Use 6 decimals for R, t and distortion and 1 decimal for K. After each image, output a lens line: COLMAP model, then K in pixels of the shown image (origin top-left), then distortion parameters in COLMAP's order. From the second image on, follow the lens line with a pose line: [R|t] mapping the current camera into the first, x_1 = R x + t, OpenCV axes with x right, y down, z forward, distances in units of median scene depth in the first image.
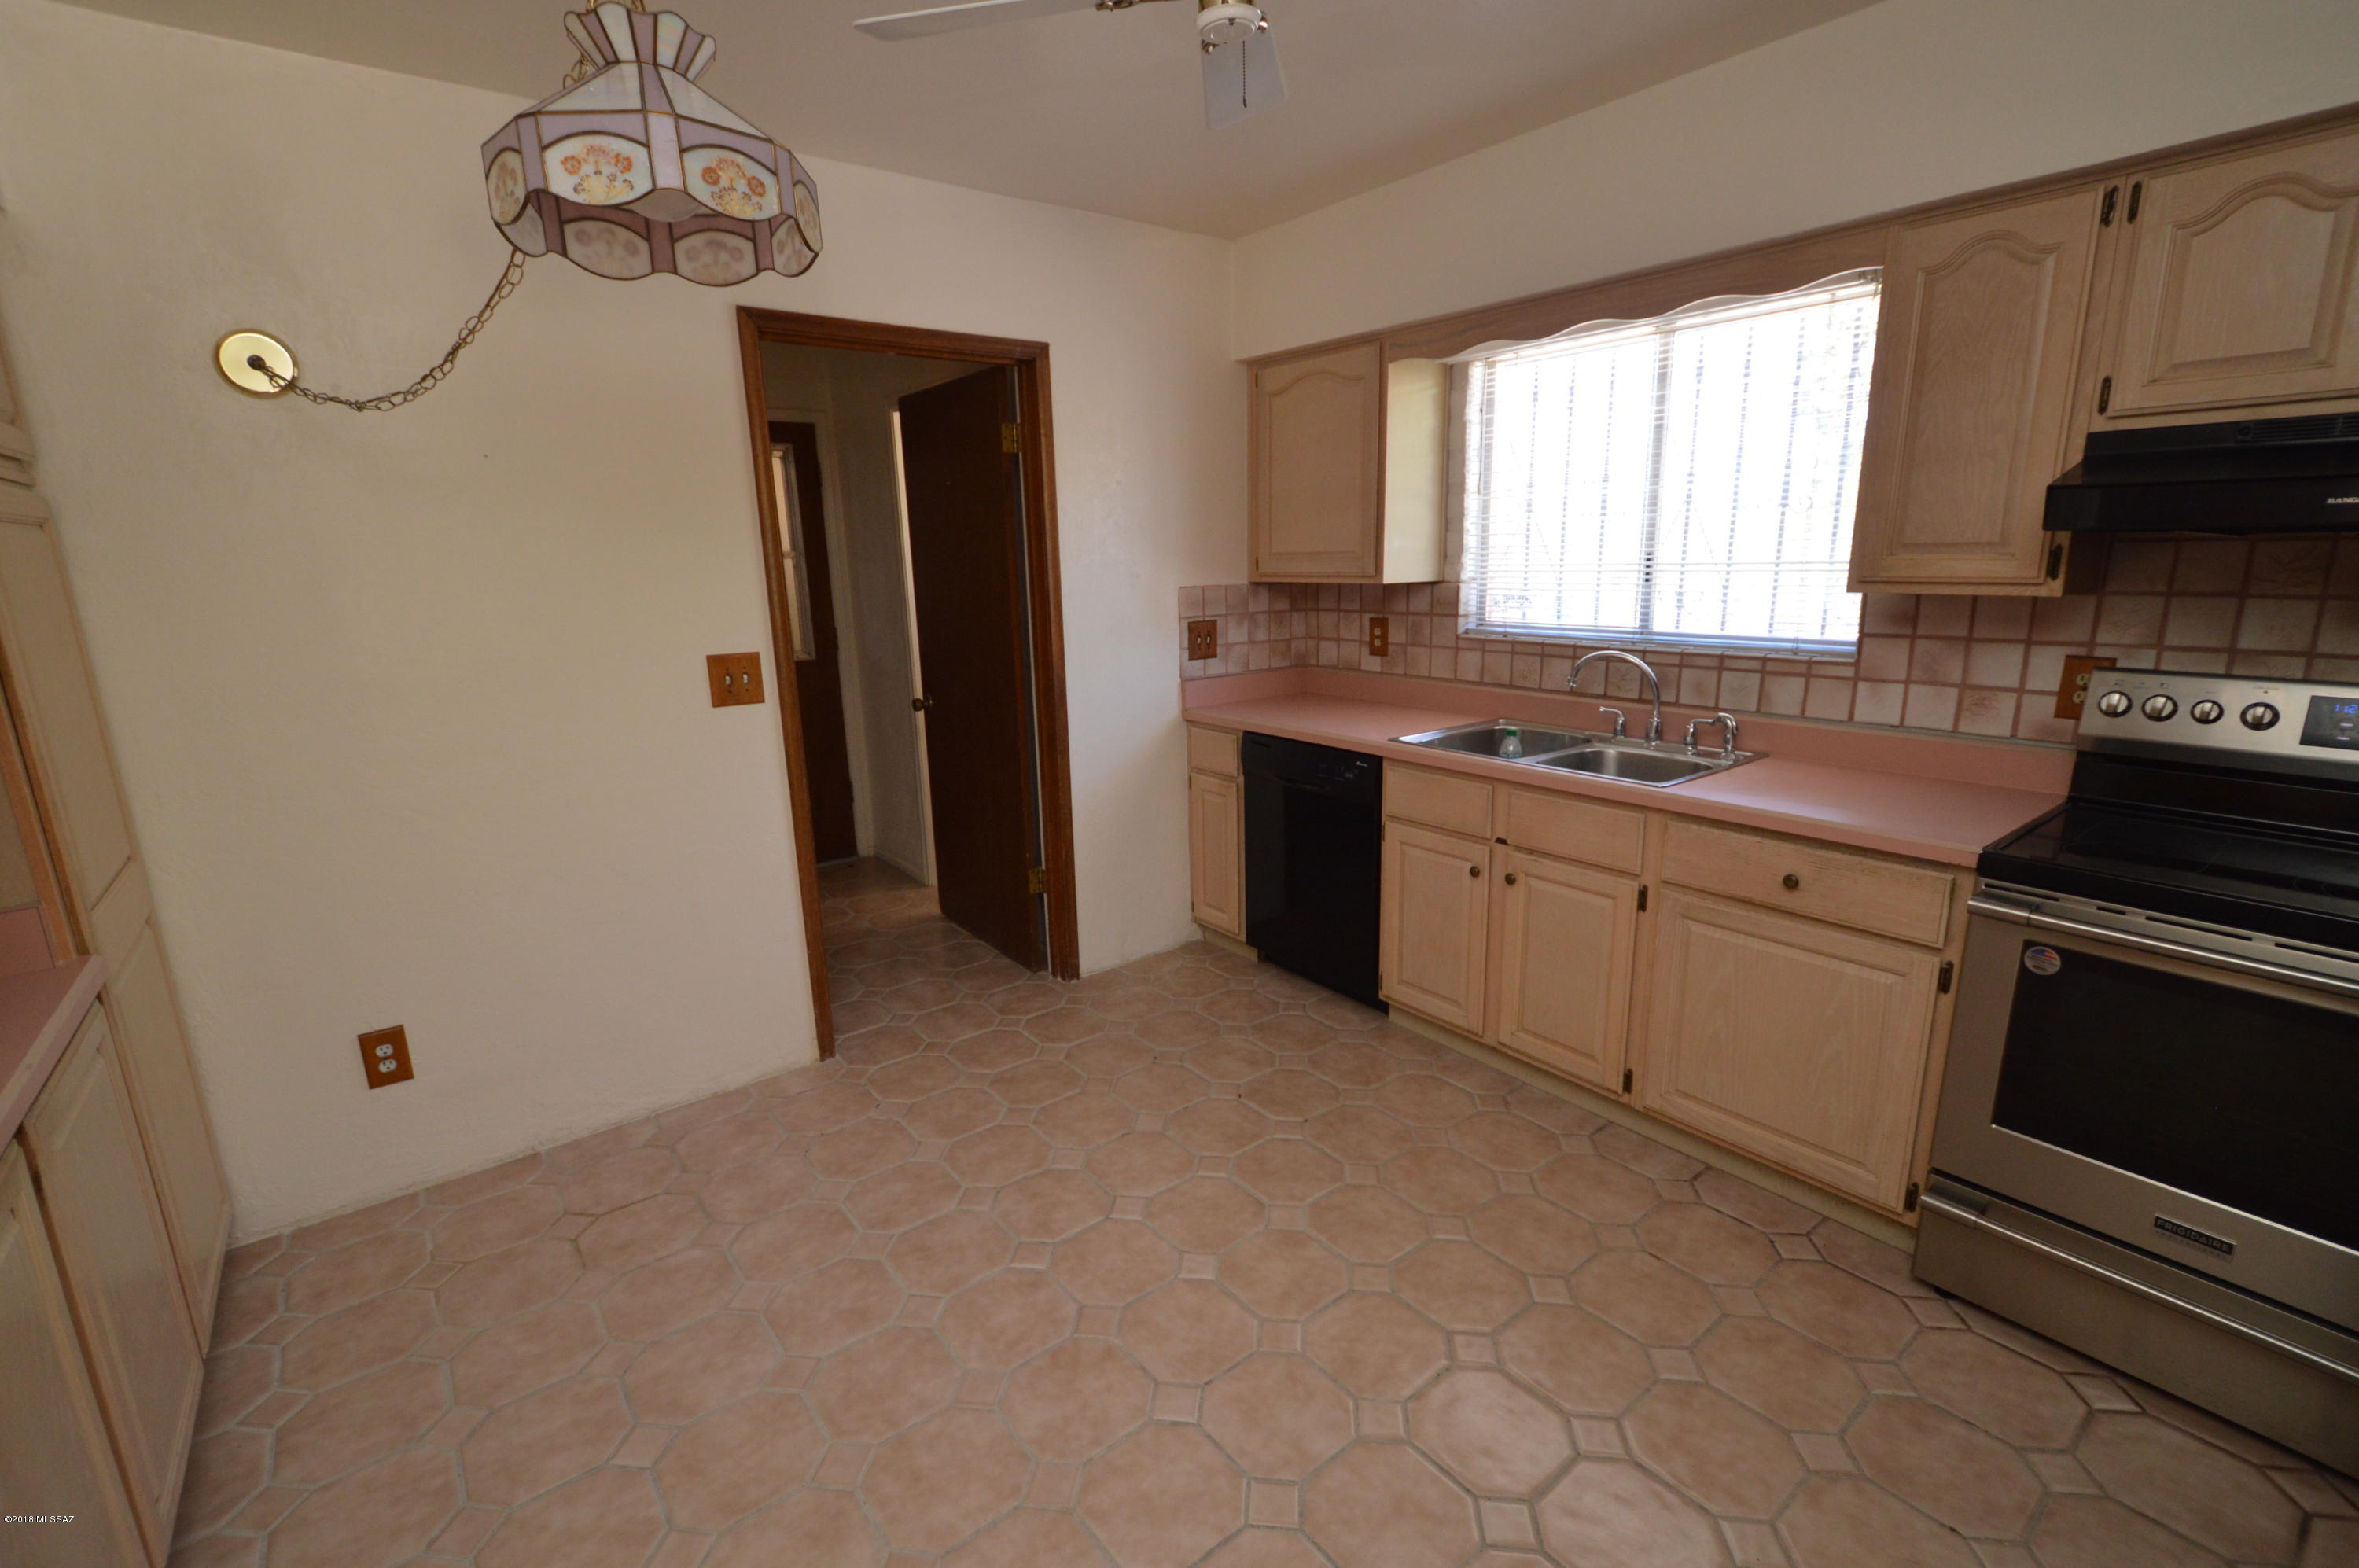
lens RADIAL K [[1029.0, 0, 1179.5], [0, 1029.0, 784.0], [0, 0, 1]] dist [0.000943, -0.000105]
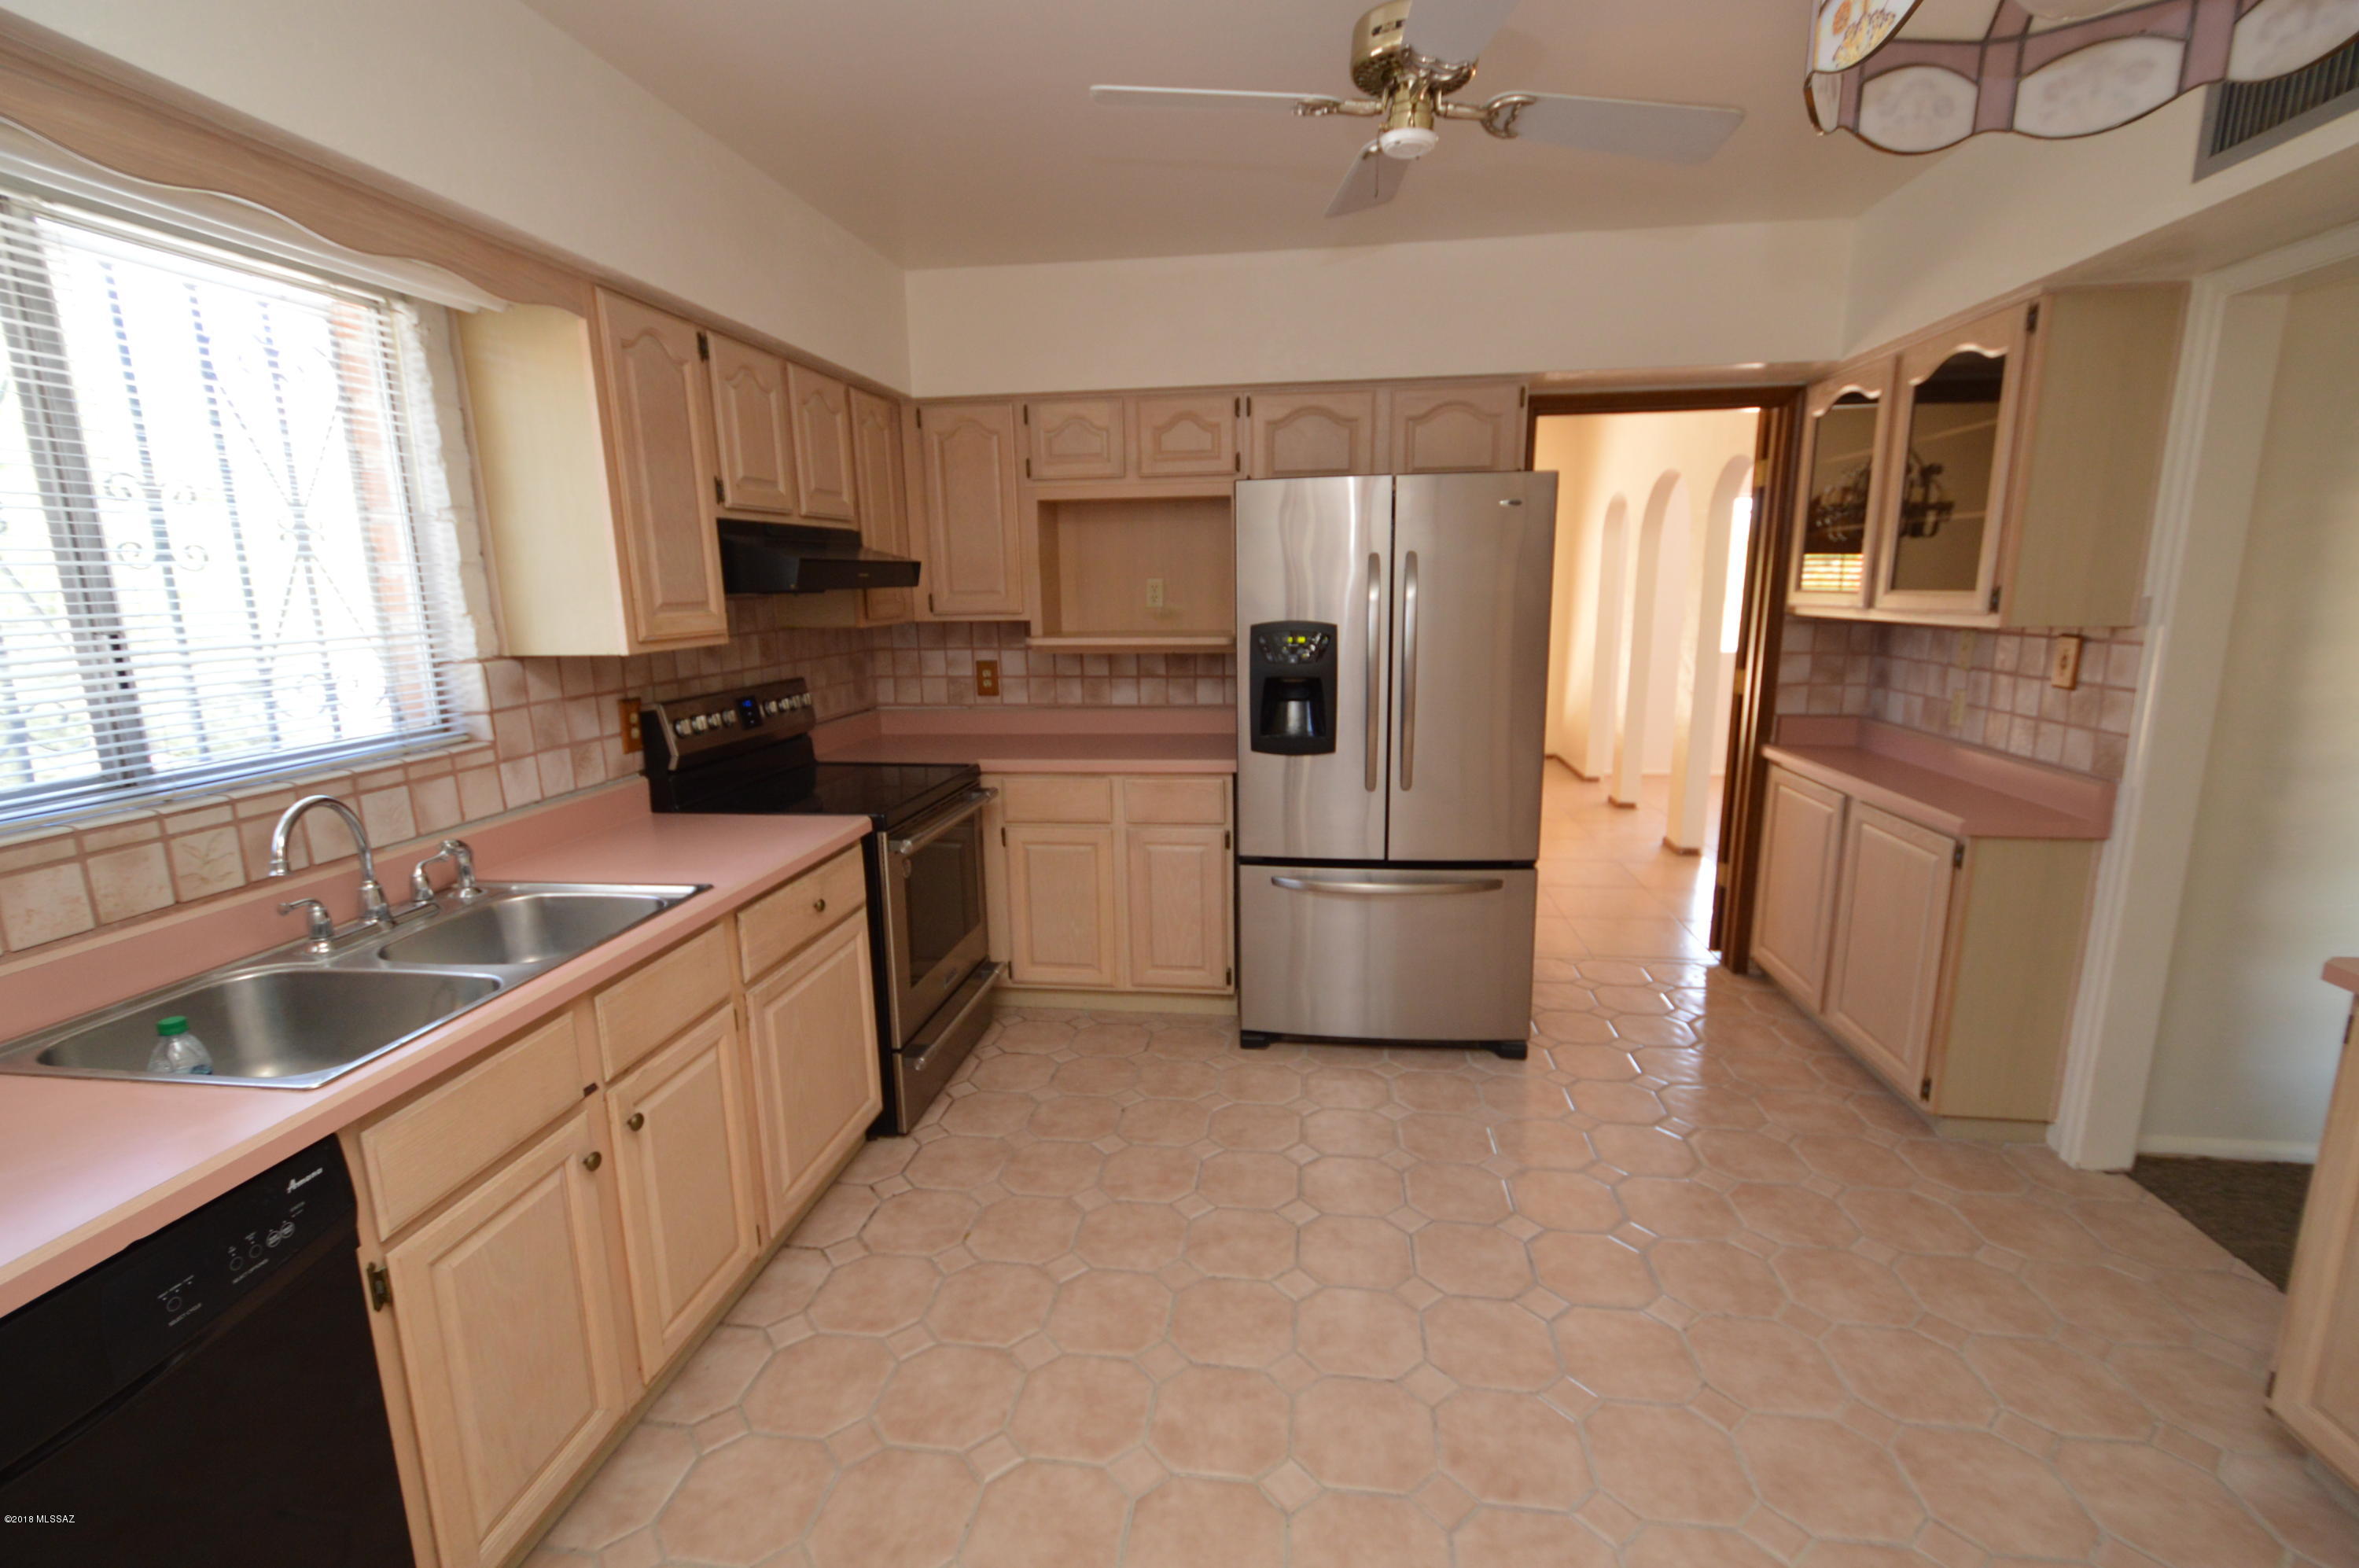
lens RADIAL K [[1029.0, 0, 1179.5], [0, 1029.0, 784.0], [0, 0, 1]] dist [0.000943, -0.000105]
pose [[-0.694705, -0.108512, 0.711063, -0.383250], [0.192852, 0.924263, 0.329463, -0.275025], [-0.692960, 0.366009, -0.621163, 1.212128]]
